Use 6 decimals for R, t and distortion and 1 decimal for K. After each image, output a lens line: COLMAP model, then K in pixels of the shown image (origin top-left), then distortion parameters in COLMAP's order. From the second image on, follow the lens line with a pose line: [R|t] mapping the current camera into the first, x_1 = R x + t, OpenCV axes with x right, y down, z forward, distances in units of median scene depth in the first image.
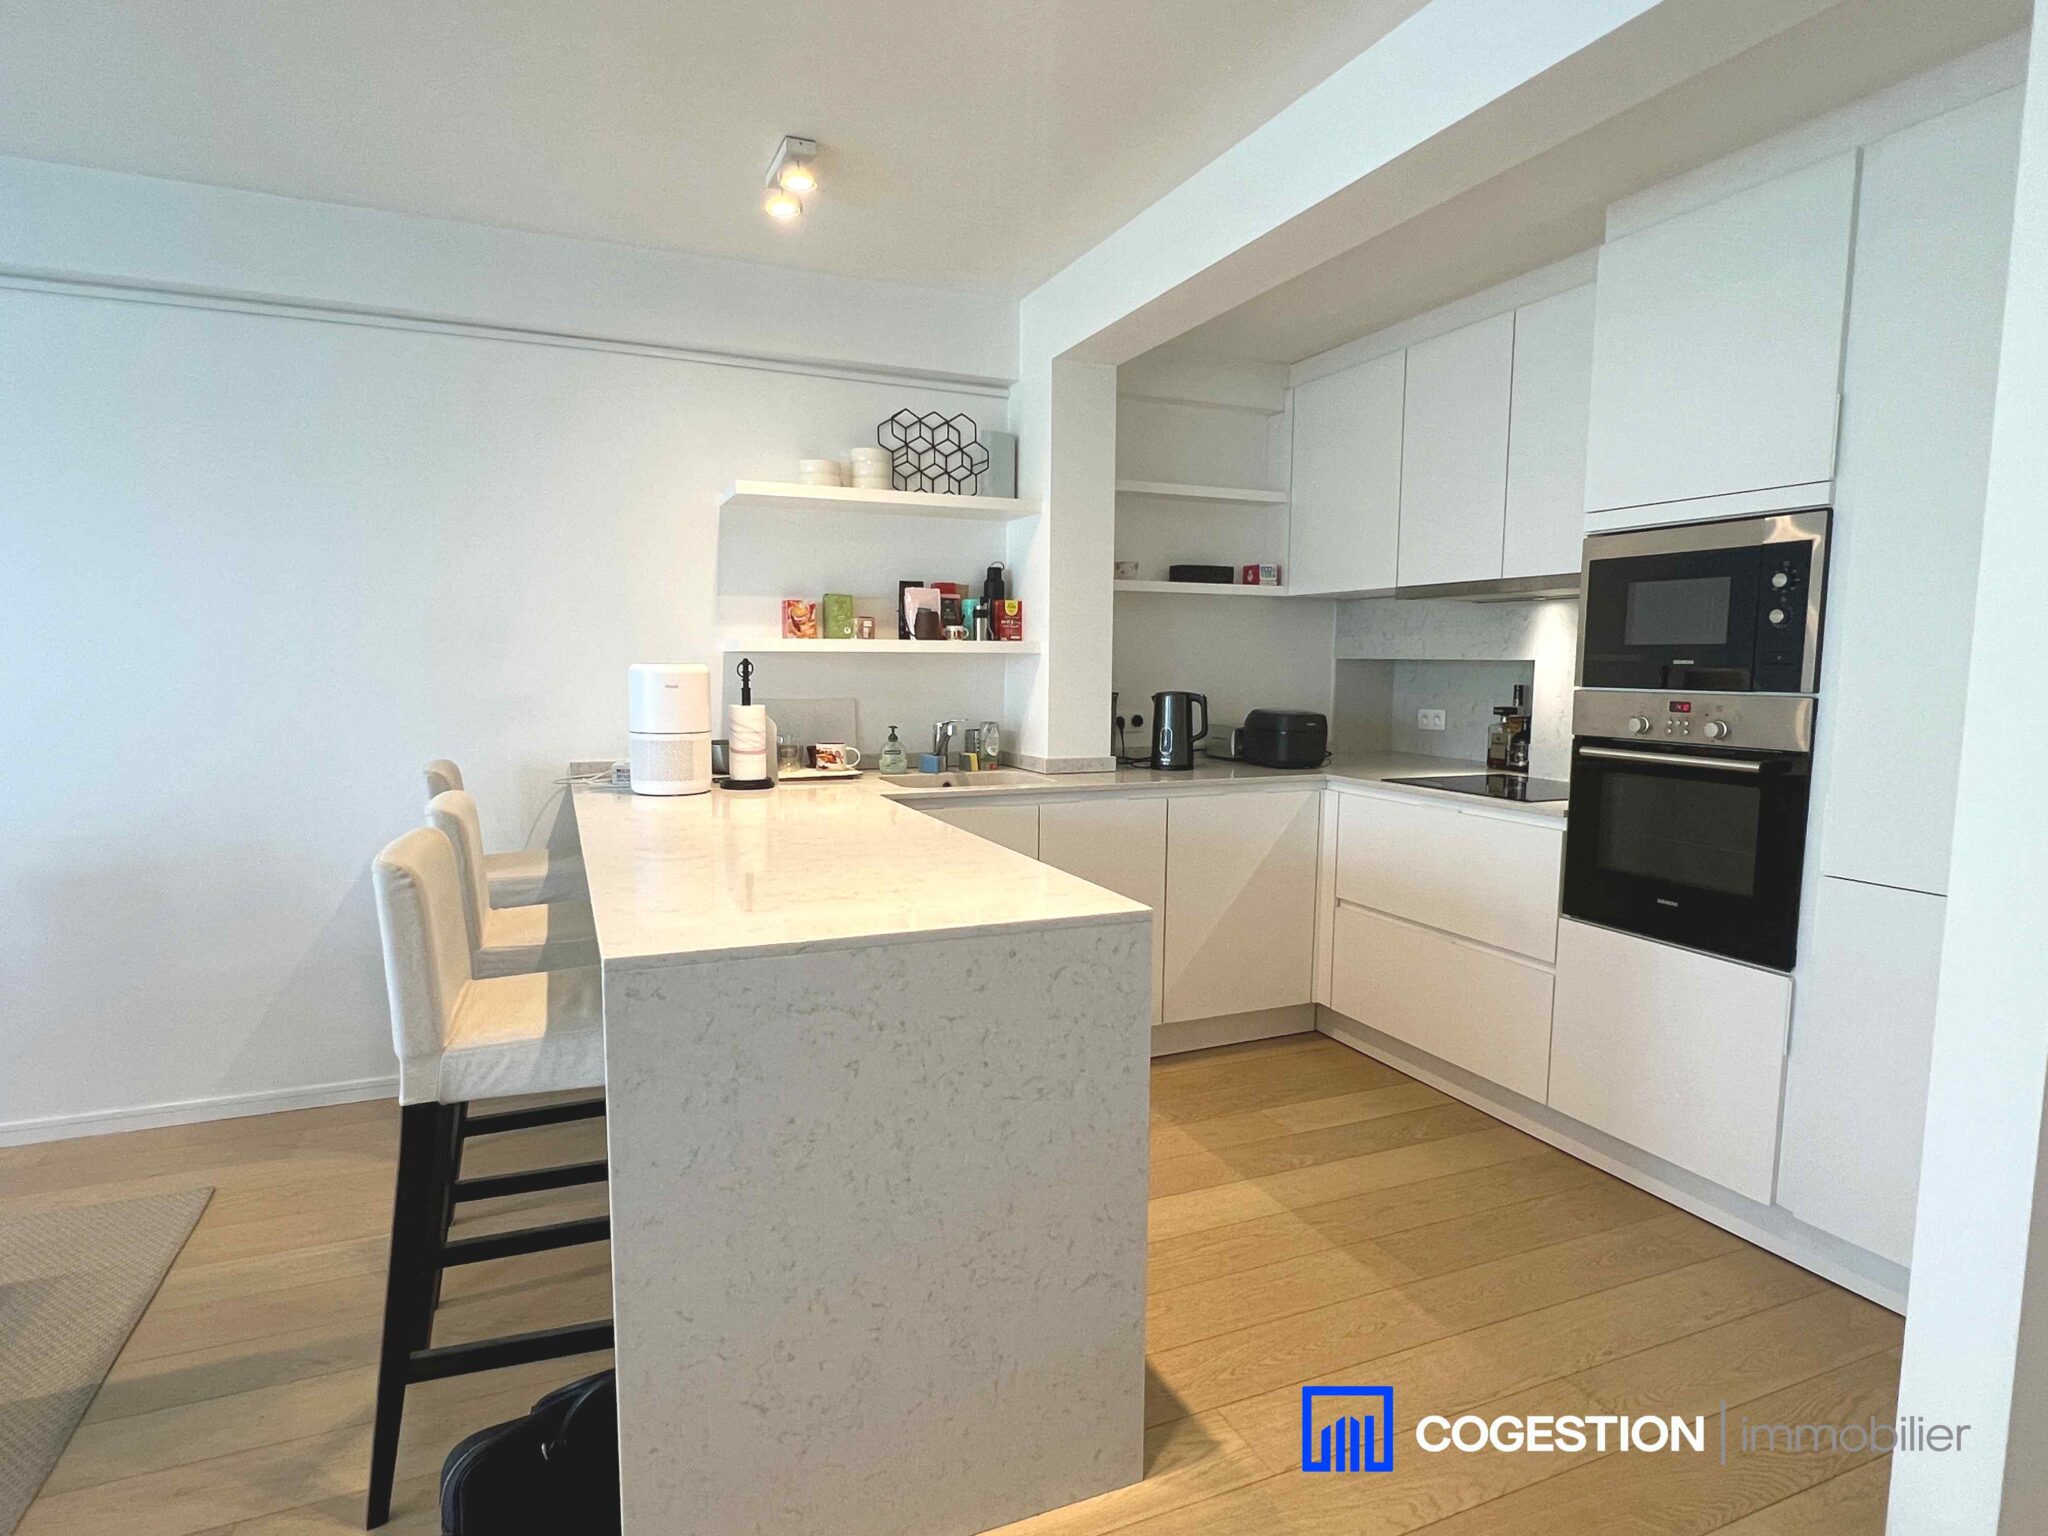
lens RADIAL K [[1109.8, 0, 1024.9], [0, 1109.8, 768.4], [0, 0, 1]] dist [-0.001833, -0.002866]
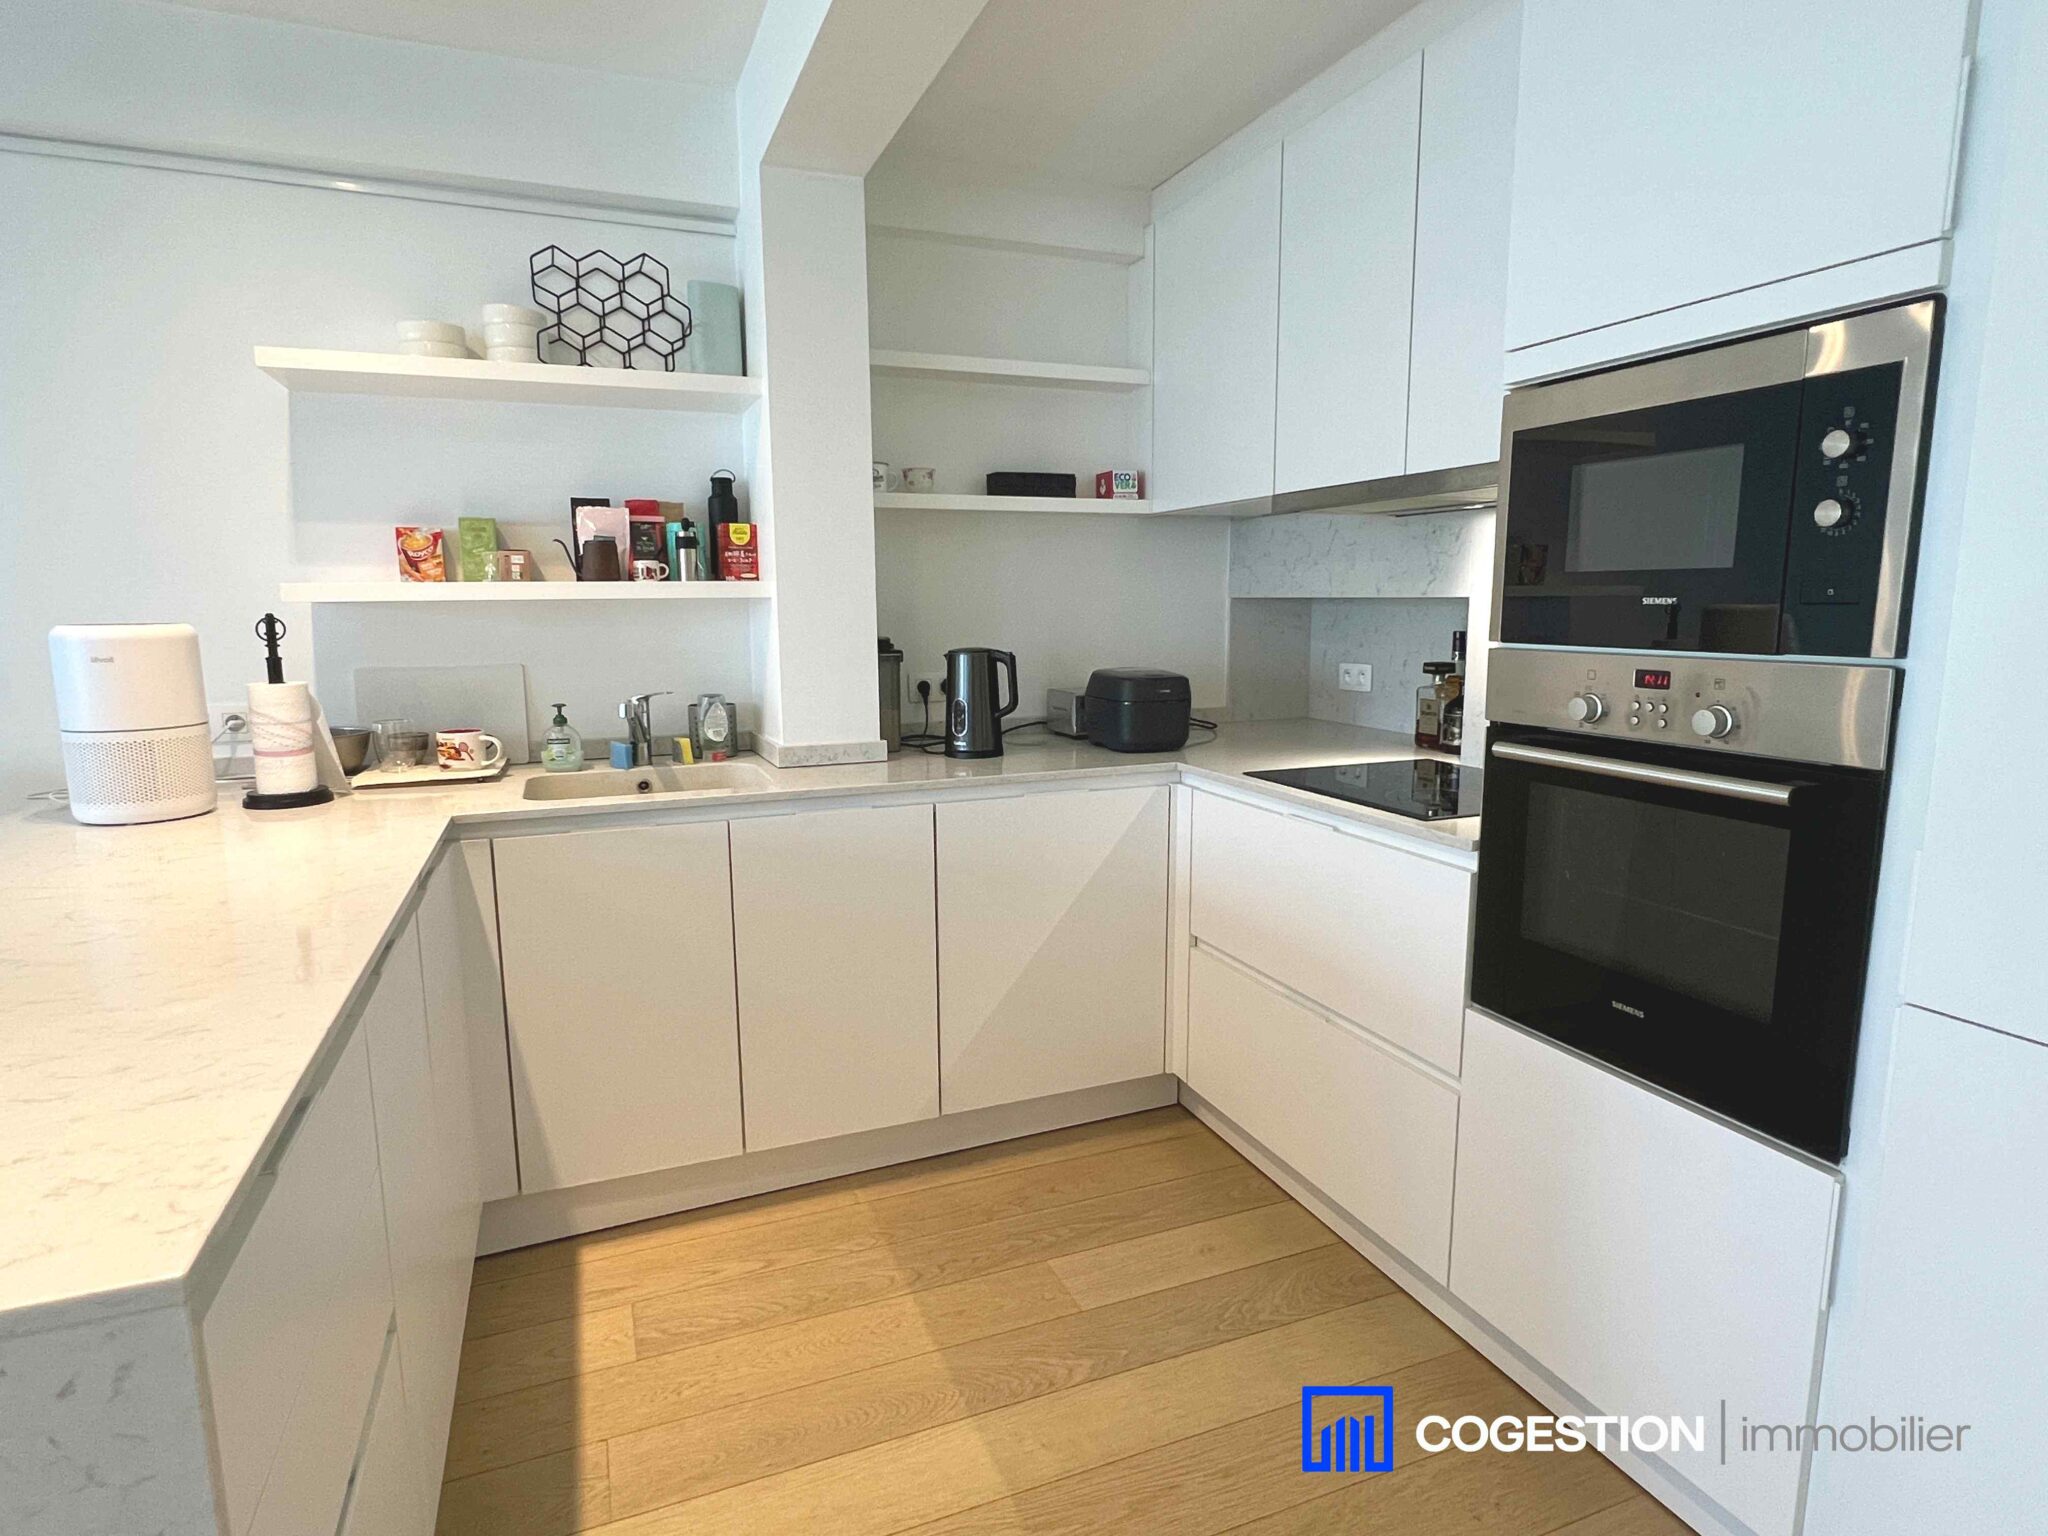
lens RADIAL K [[1109.8, 0, 1031.4], [0, 1109.8, 767.4], [0, 0, 1]] dist [-0.001833, -0.002866]
pose [[0.999719, -0.011908, -0.020512, 0.201026], [0.012988, 0.998490, 0.053384, -0.032179], [0.019845, -0.053636, 0.998363, 0.299541]]
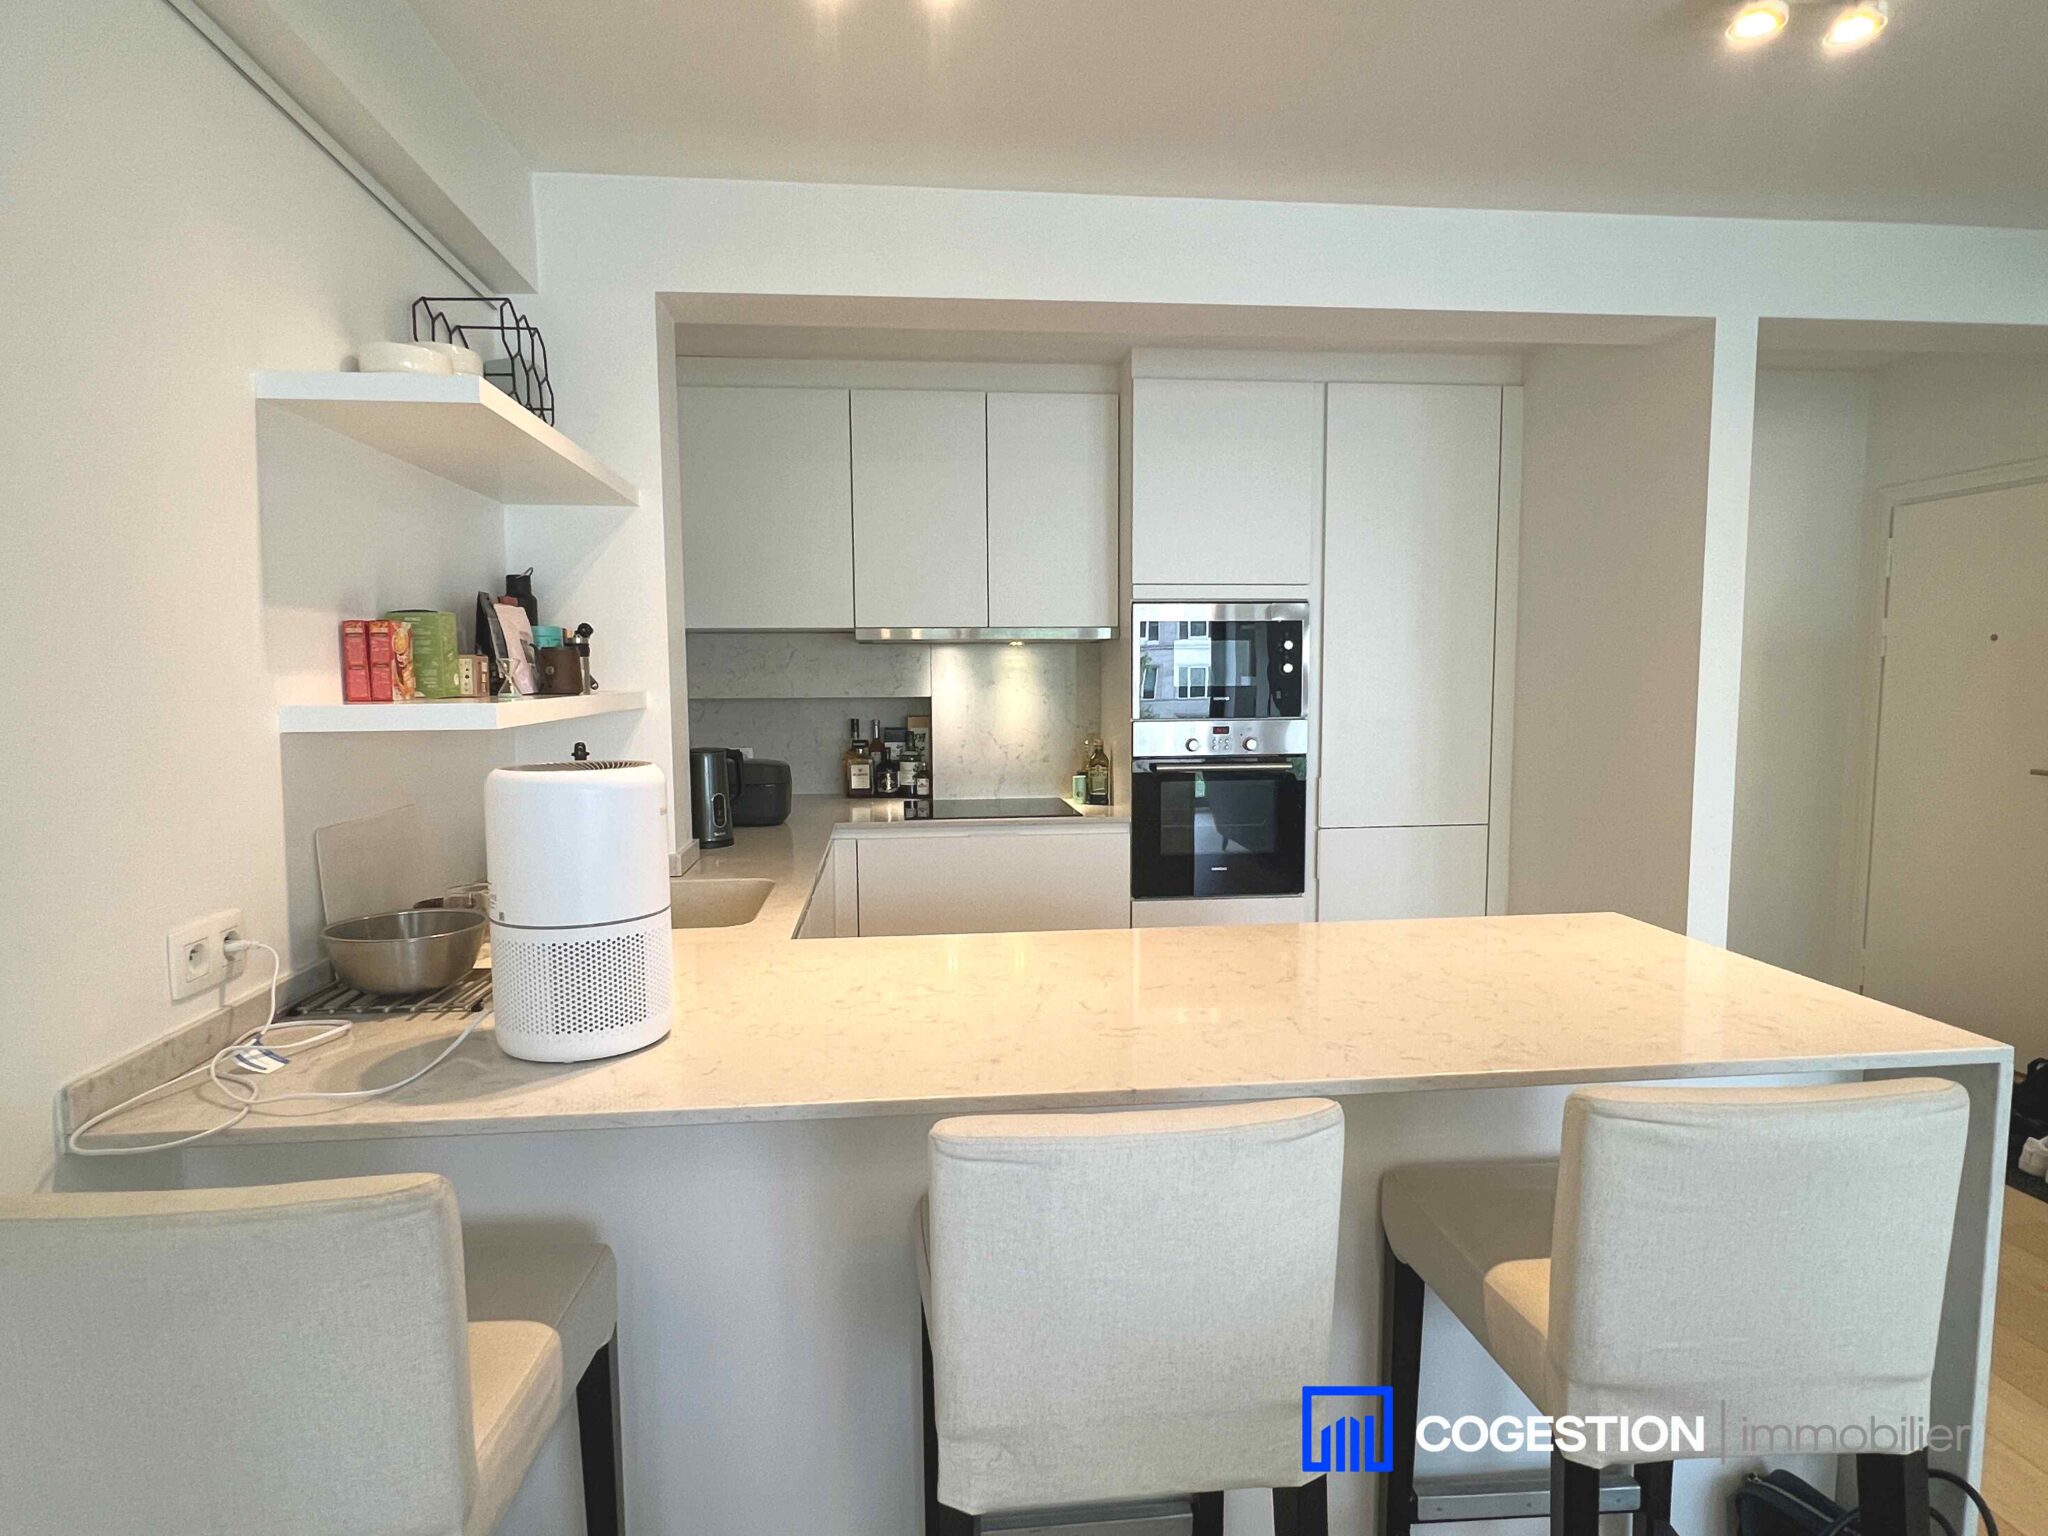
lens RADIAL K [[1109.8, 0, 1032.4], [0, 1109.8, 774.6], [0, 0, 1]] dist [-0.001833, -0.002866]
pose [[0.275185, -0.098649, 0.956317, -0.601036], [0.105577, 0.991806, 0.071930, -0.091069], [-0.955577, 0.081171, 0.283345, 0.600172]]
